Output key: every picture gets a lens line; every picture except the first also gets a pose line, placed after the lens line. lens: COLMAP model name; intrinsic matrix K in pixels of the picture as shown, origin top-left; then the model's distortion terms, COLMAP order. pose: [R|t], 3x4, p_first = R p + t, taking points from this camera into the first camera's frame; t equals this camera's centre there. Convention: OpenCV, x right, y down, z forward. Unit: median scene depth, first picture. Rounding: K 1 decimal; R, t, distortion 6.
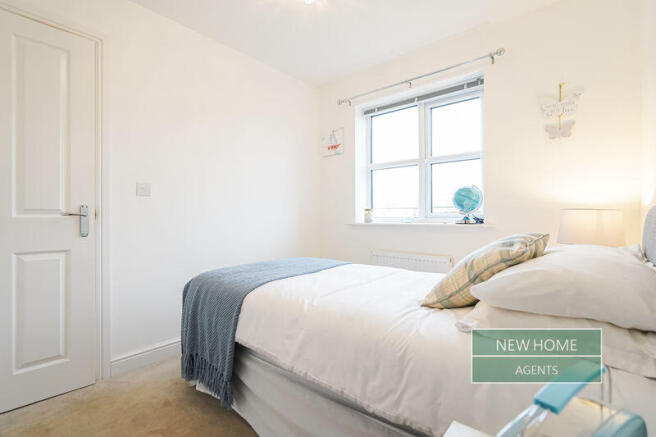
lens RADIAL K [[302.3, 0, 327.6], [0, 302.3, 217.4], [0, 0, 1]] dist [-0.019307, 0.001840]
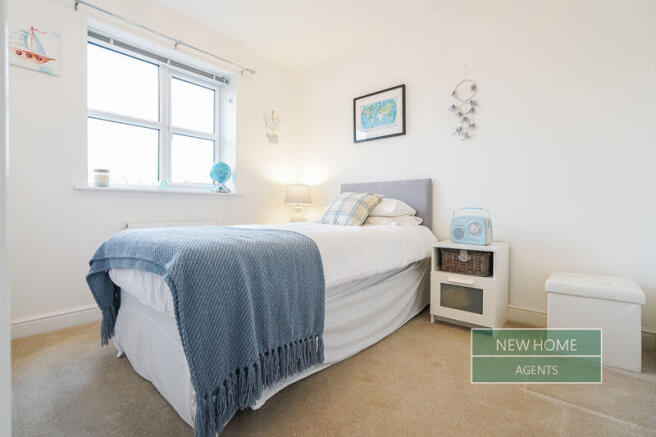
lens RADIAL K [[302.3, 0, 325.9], [0, 302.3, 215.8], [0, 0, 1]] dist [-0.019307, 0.001840]
pose [[-0.006914, -0.020444, 0.999767, -0.651910], [0.000061, 0.999791, 0.020445, 0.076962], [-0.999976, 0.000202, -0.006911, 0.495926]]
